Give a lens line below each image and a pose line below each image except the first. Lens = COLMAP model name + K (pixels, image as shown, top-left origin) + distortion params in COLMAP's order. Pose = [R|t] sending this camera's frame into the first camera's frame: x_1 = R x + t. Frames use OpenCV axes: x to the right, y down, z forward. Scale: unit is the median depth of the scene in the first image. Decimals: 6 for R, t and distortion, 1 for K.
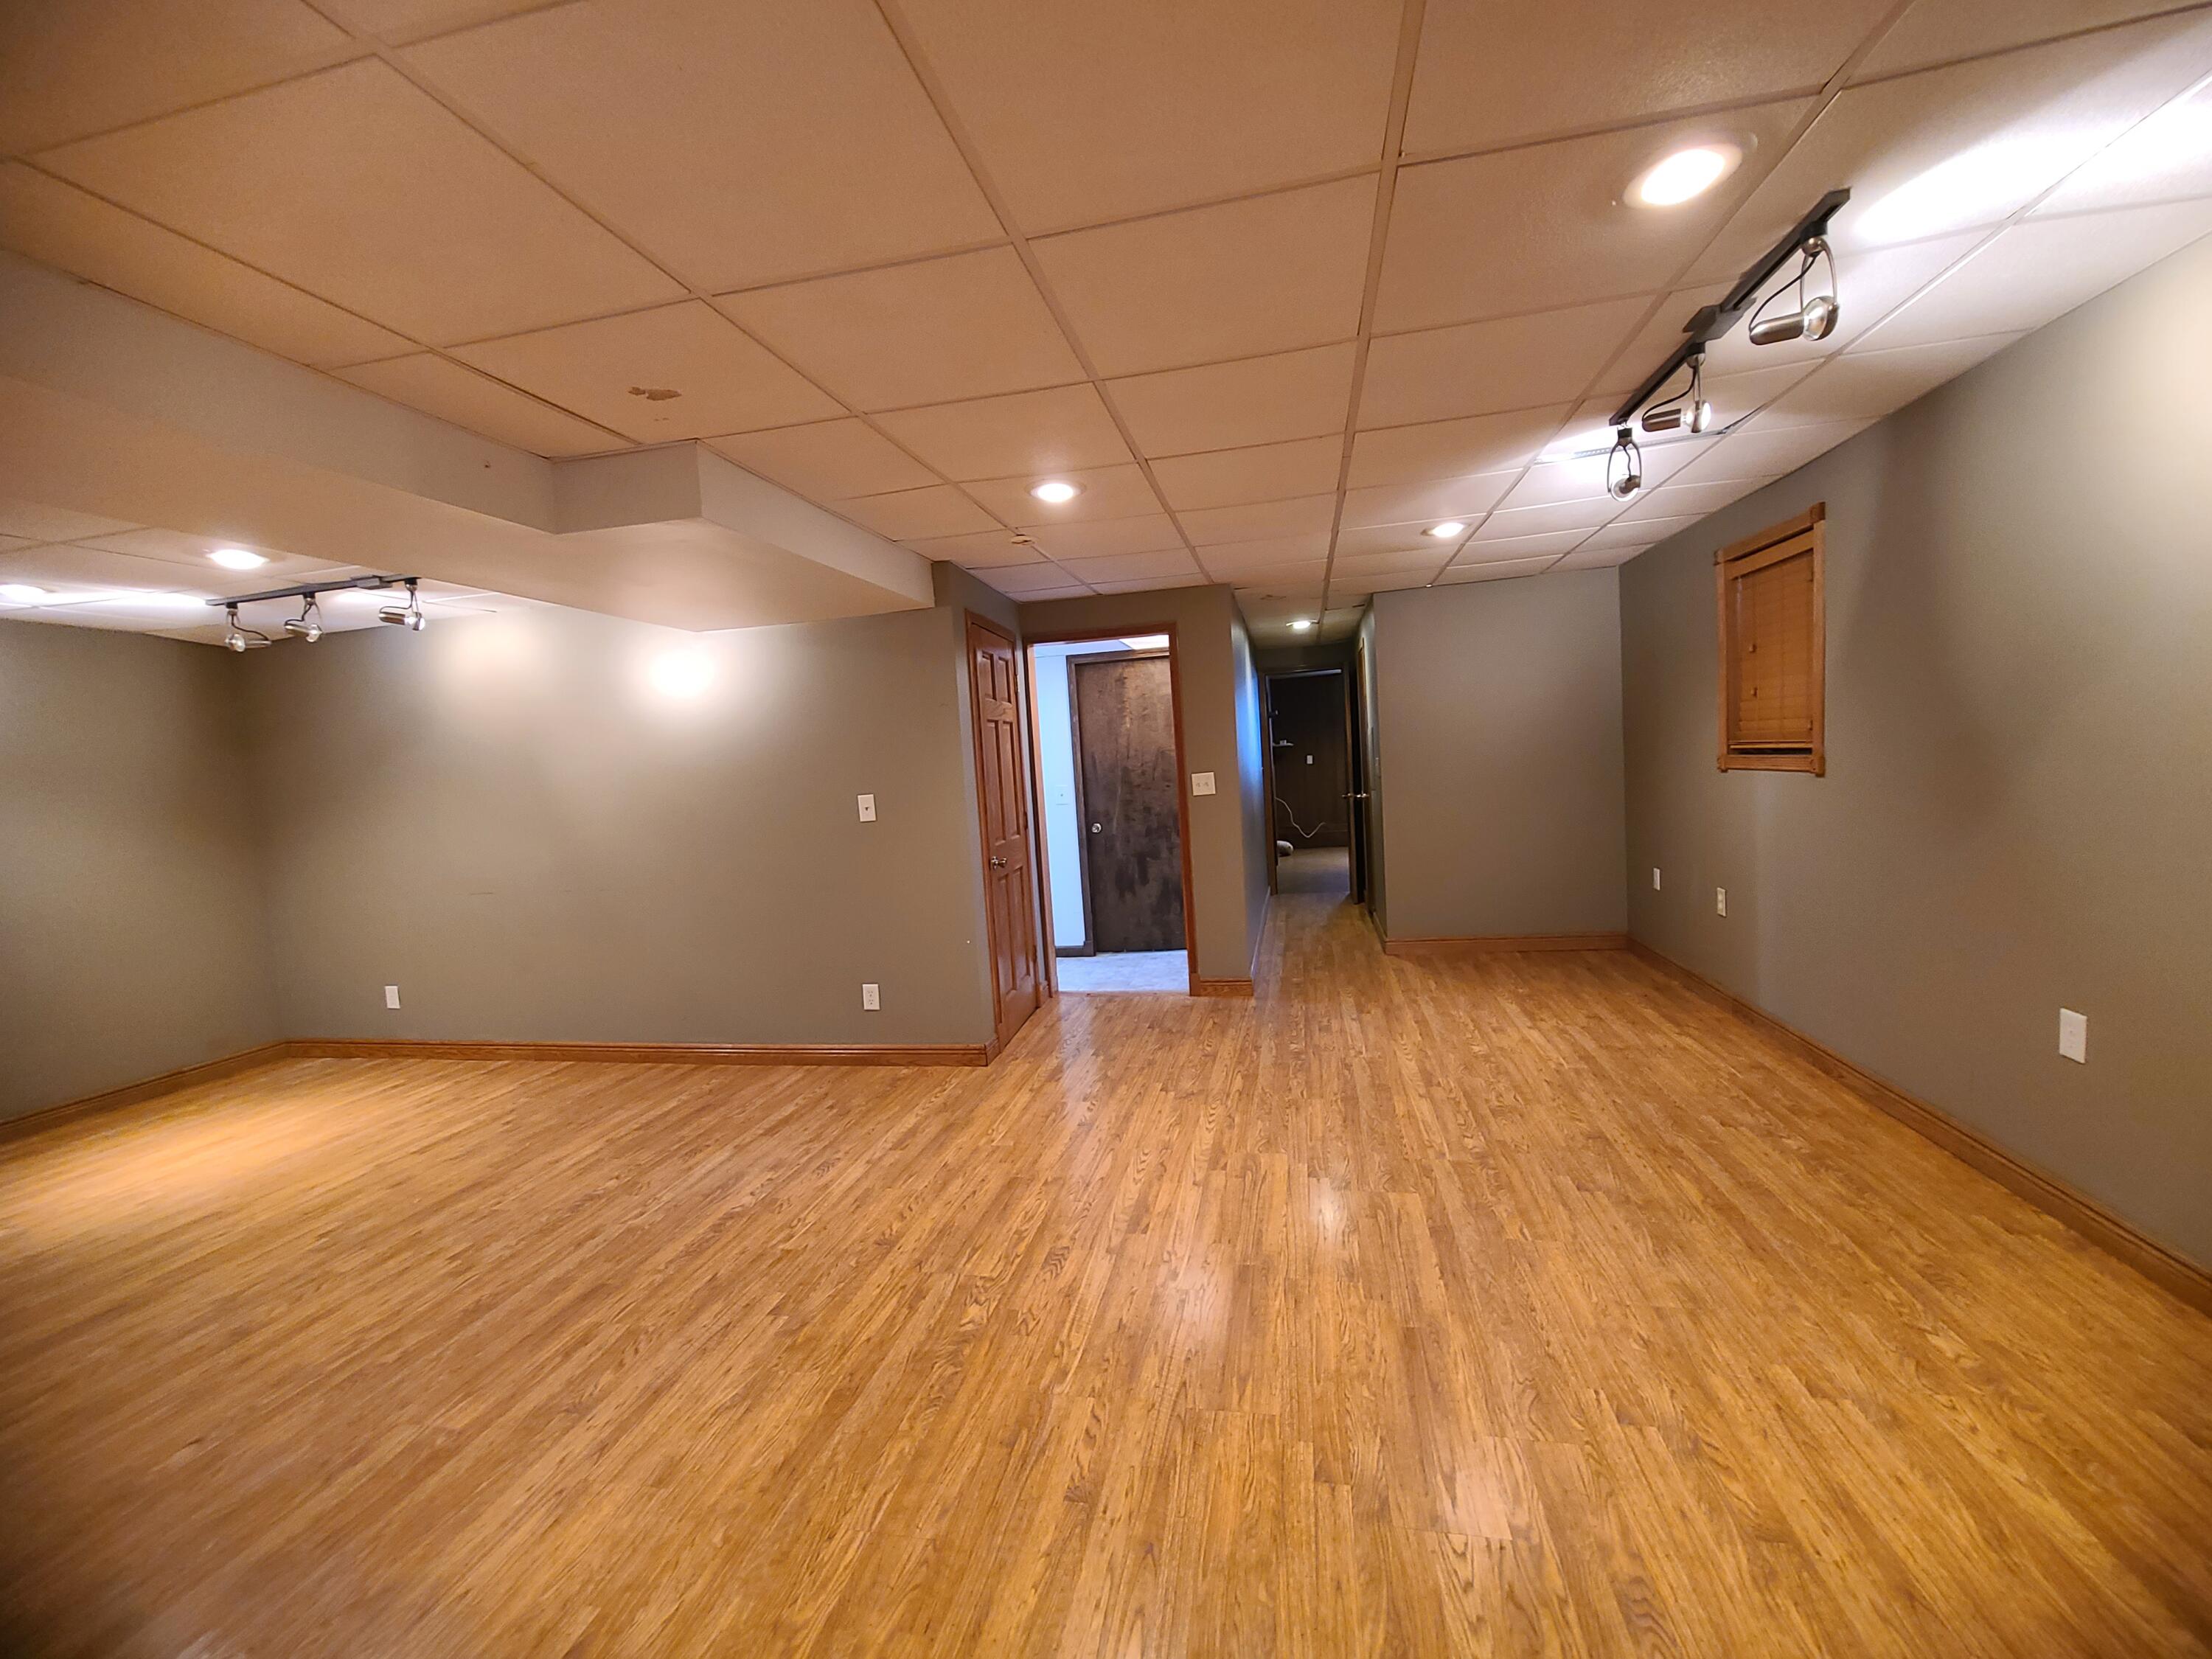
lens RADIAL K [[896.0, 0, 1110.7], [0, 896.0, 834.6], [0, 0, 1]] dist [-0.000476, -0.000286]
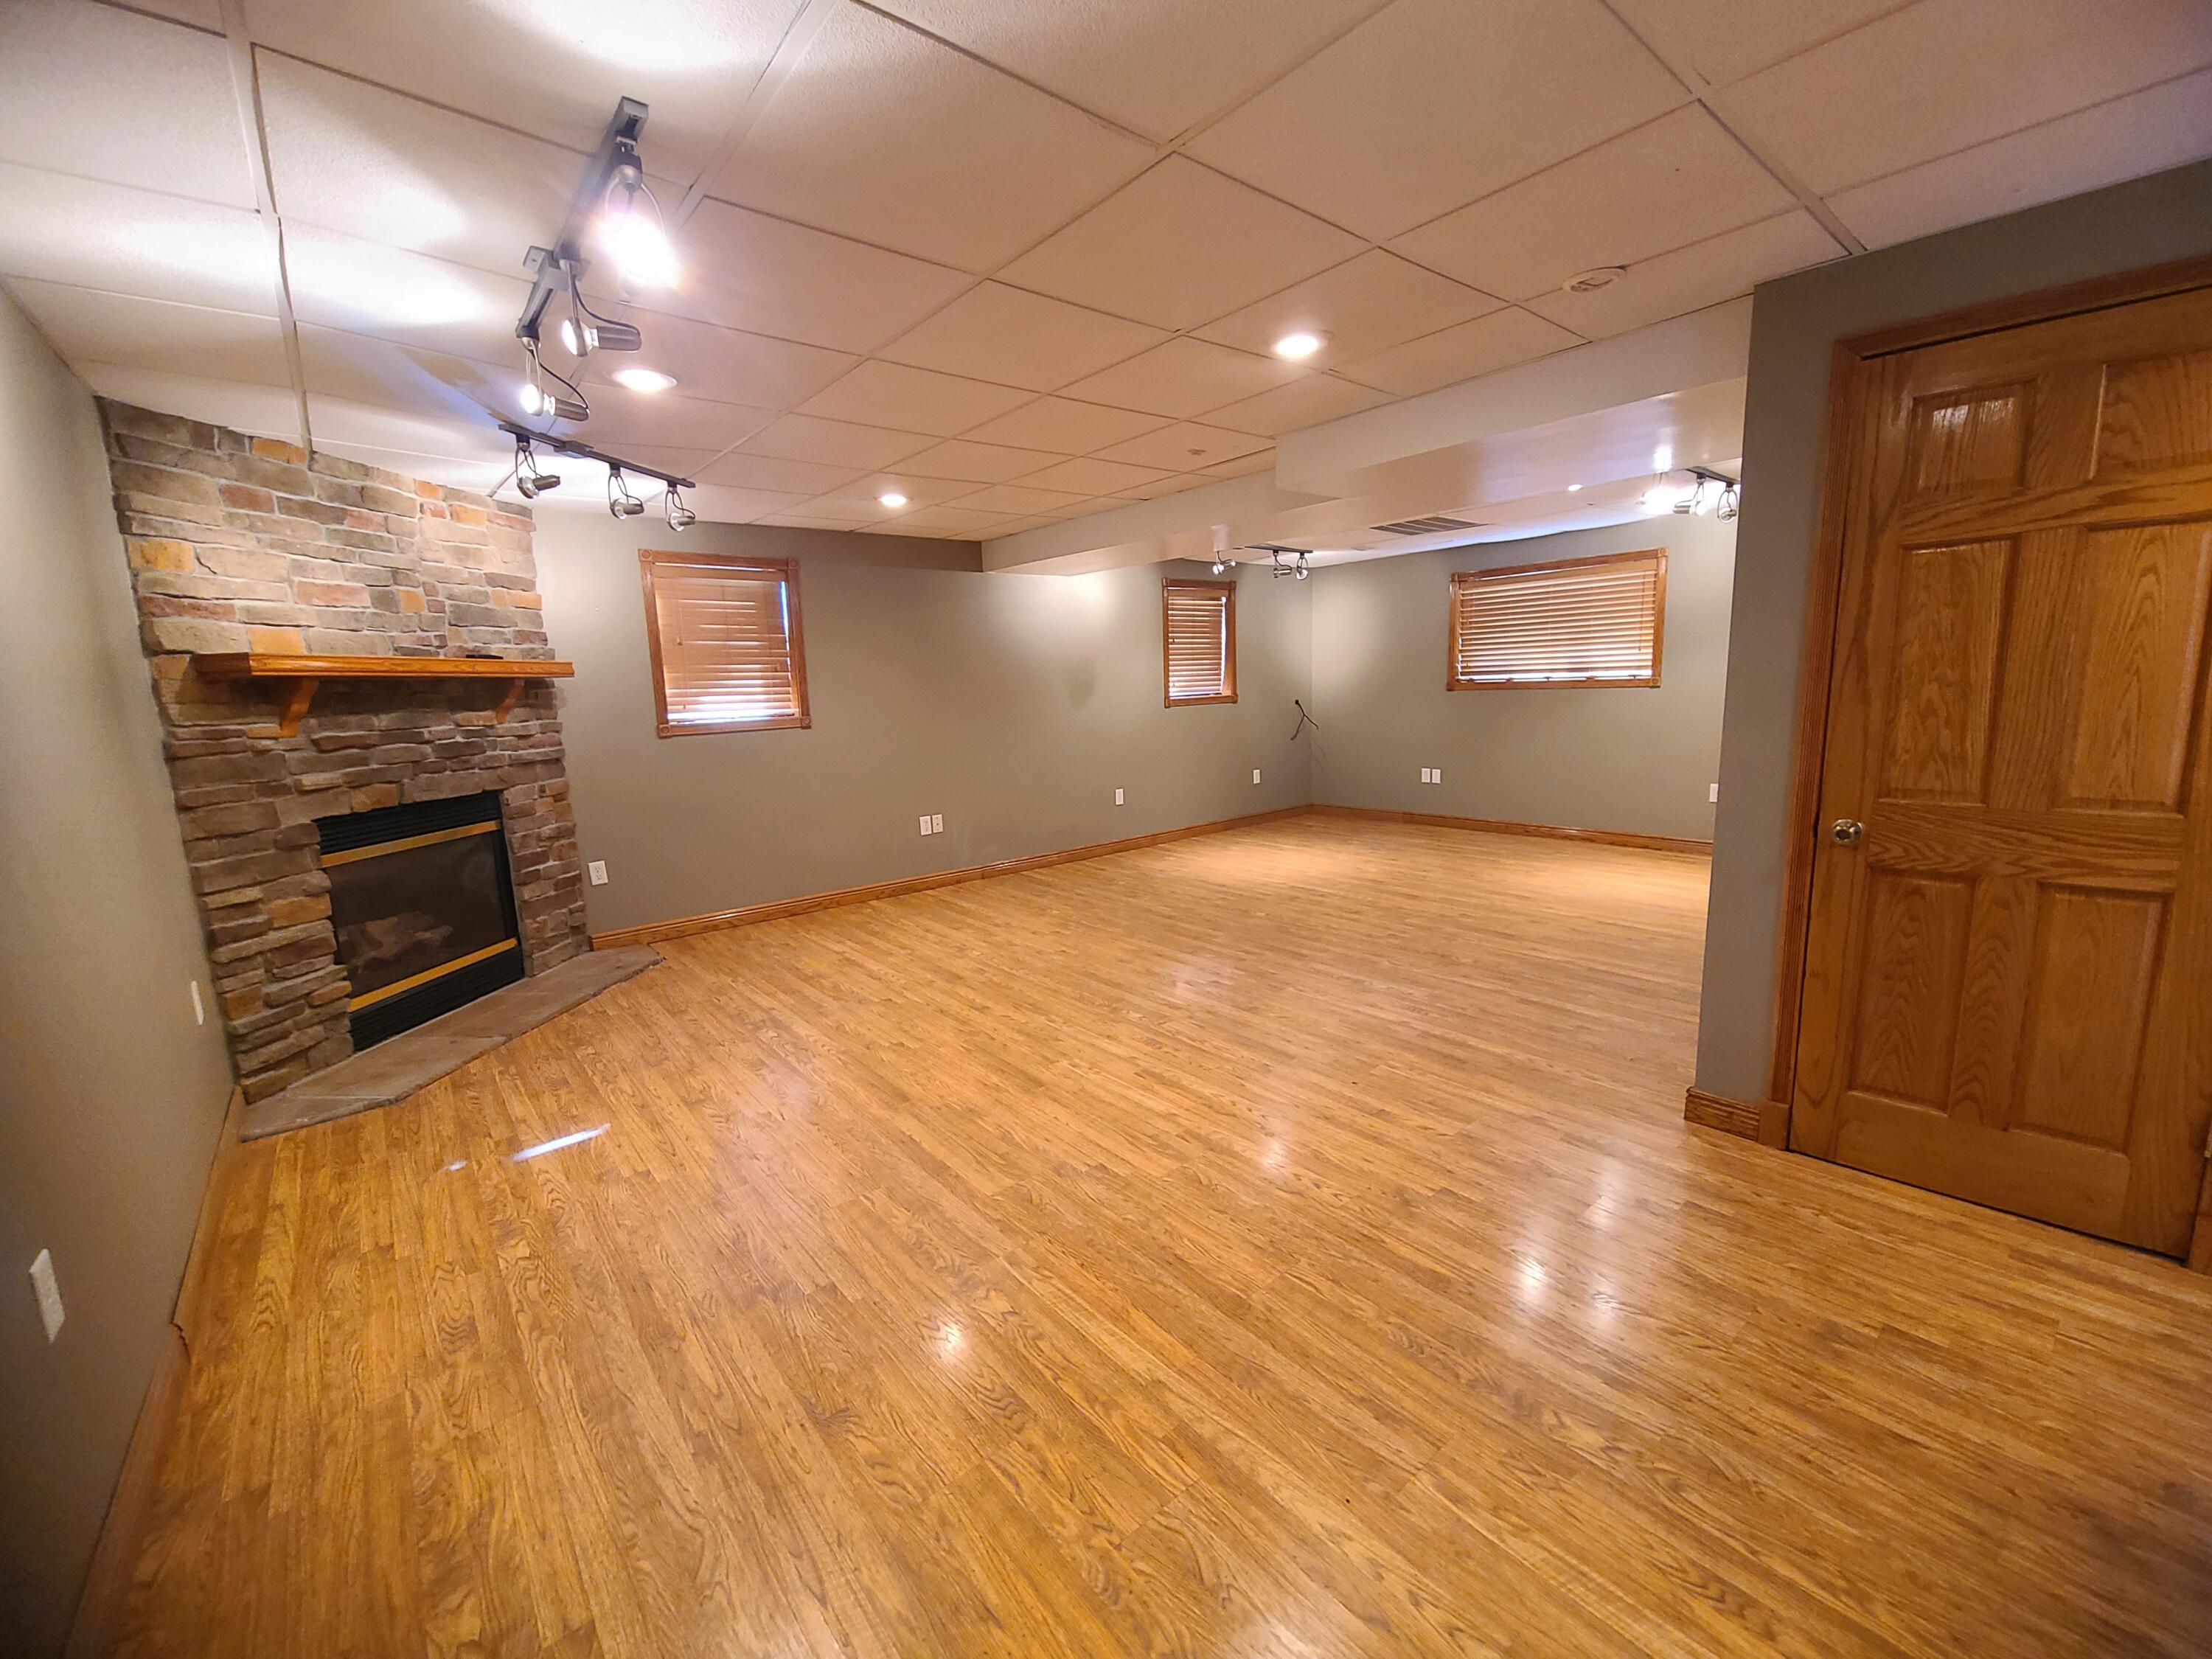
lens RADIAL K [[904.8, 0, 1106.6], [0, 904.8, 826.5], [0, 0, 1]] dist [-0.000778, -0.000251]
pose [[-0.616999, 0.211579, -0.757988, 0.850590], [0.012312, 0.965658, 0.259525, -0.180349], [0.786867, 0.150794, -0.598415, 1.531588]]
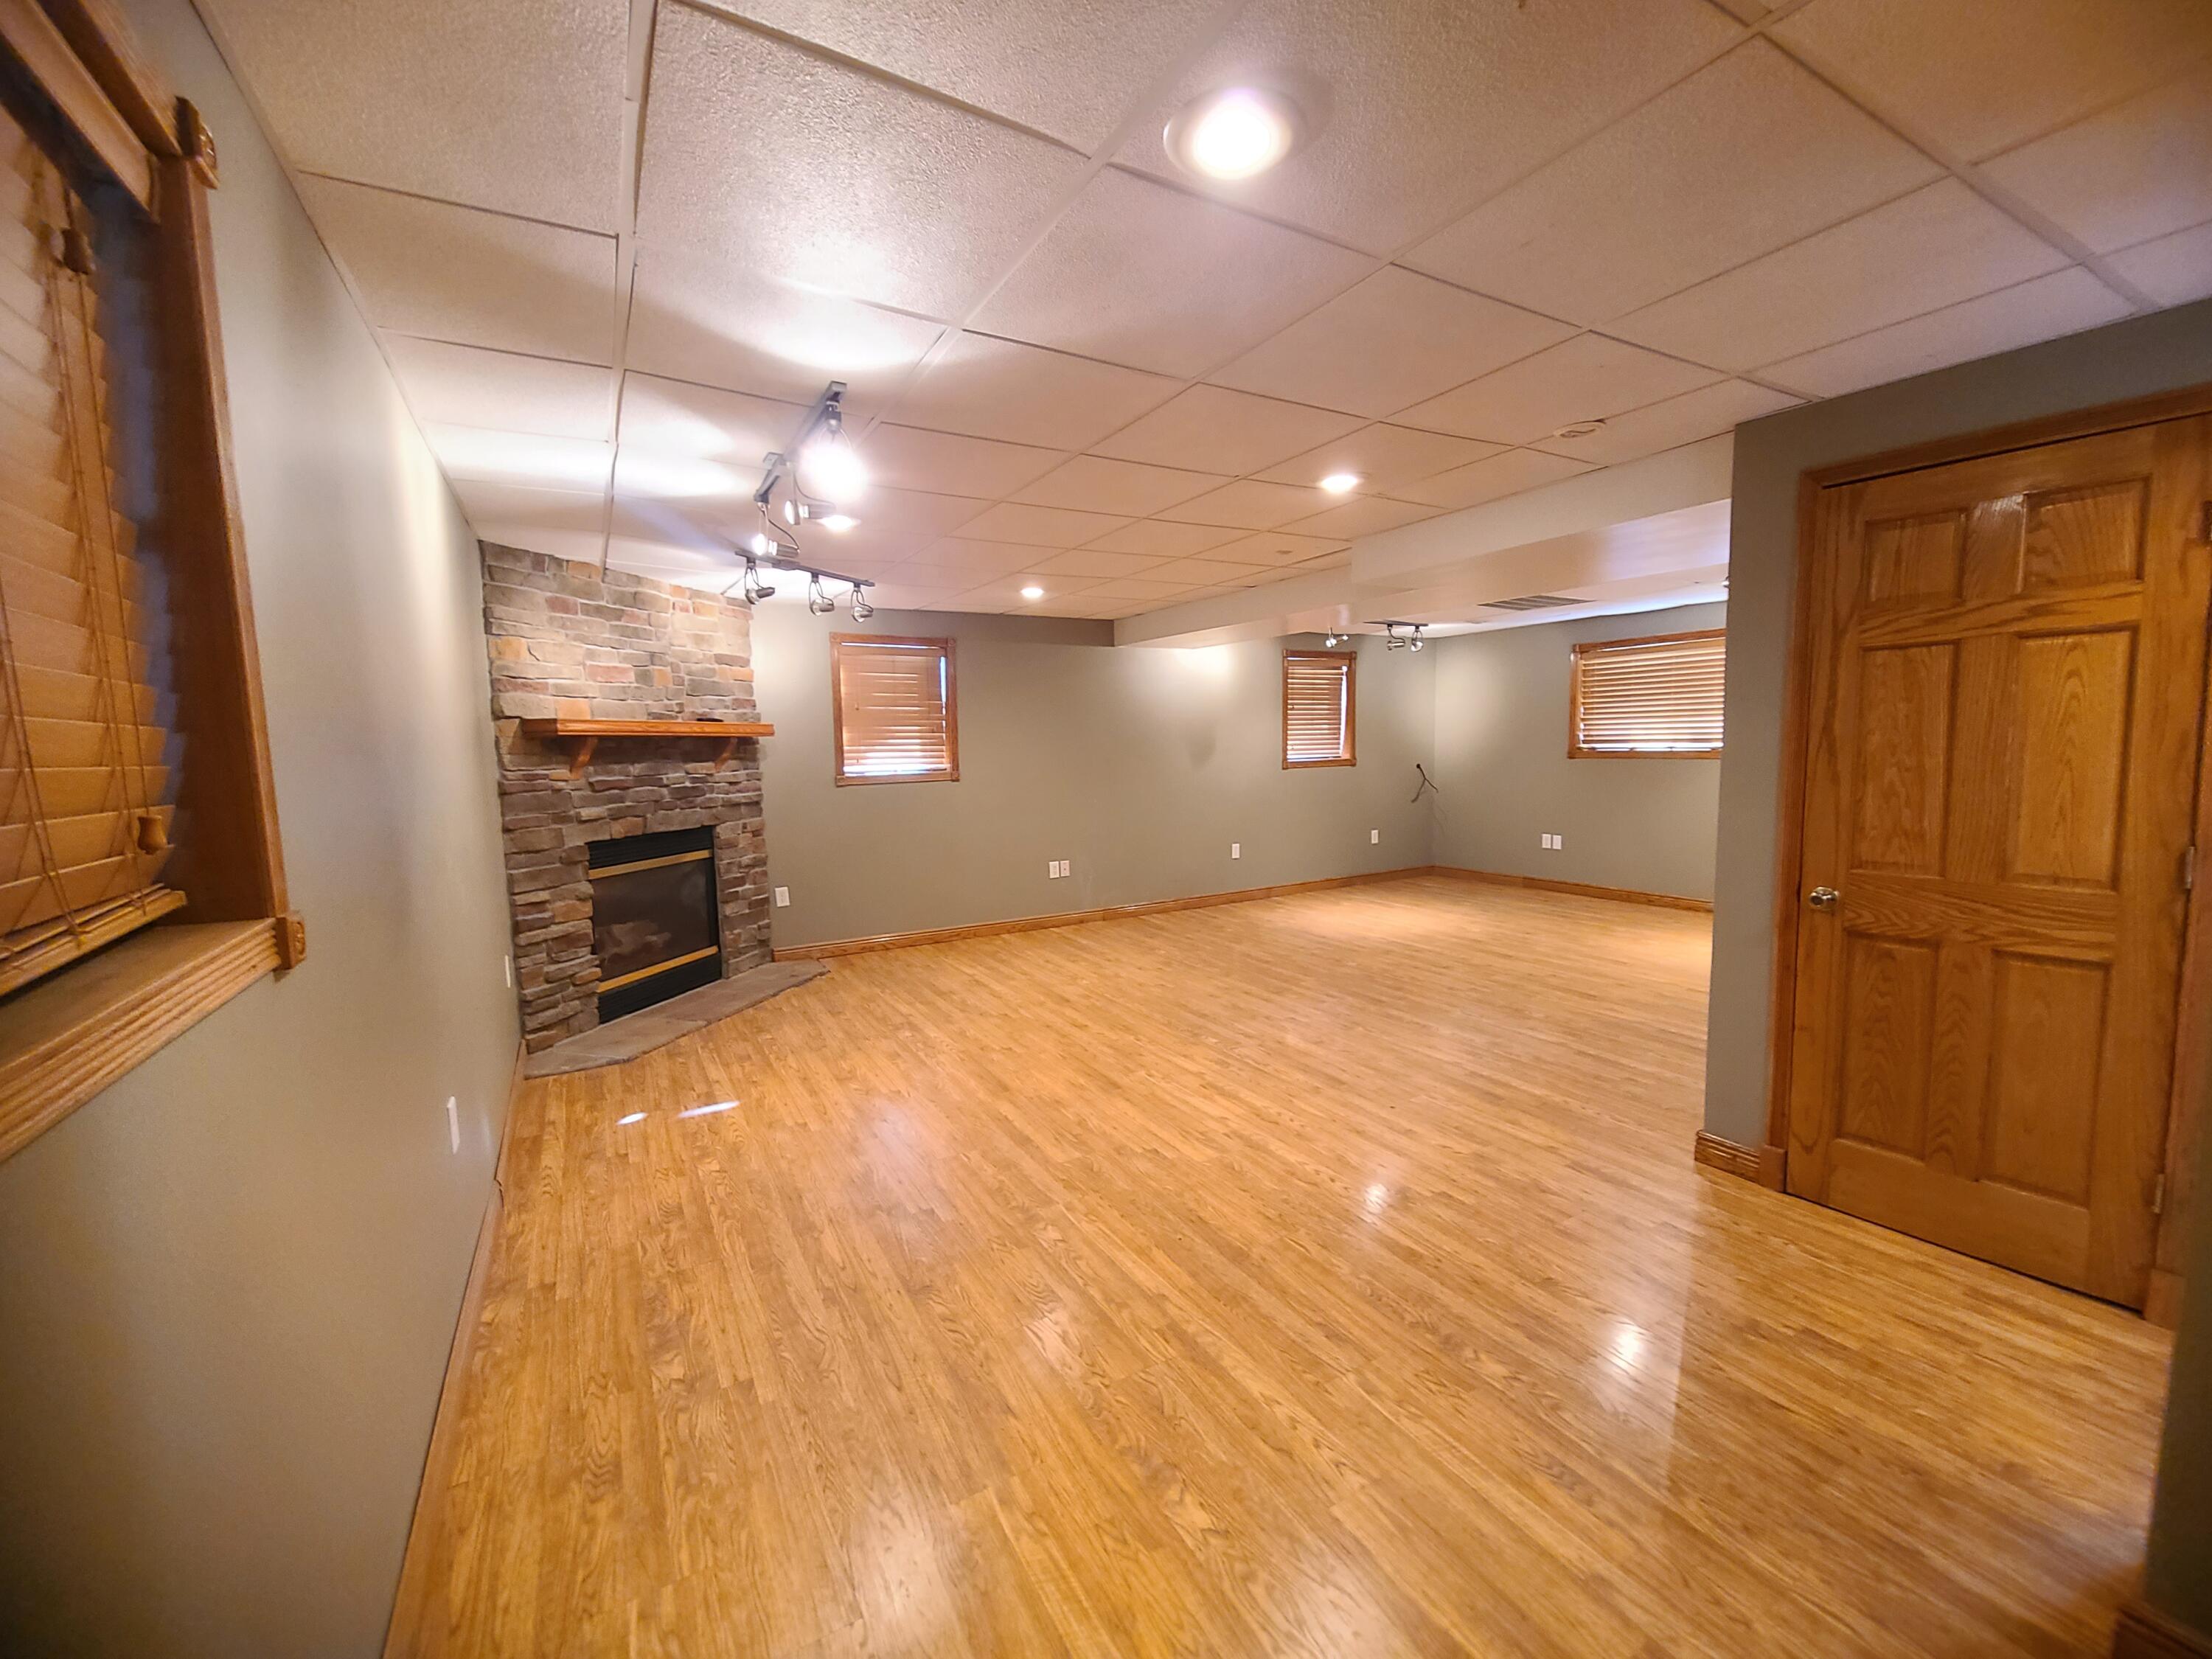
lens RADIAL K [[904.8, 0, 1106.6], [0, 904.8, 826.5], [0, 0, 1]] dist [-0.000778, -0.000251]
pose [[-0.743064, 0.143212, -0.653718, 0.941950], [0.014909, 0.980134, 0.197776, -0.217675], [0.669055, 0.137214, -0.730437, 1.745490]]
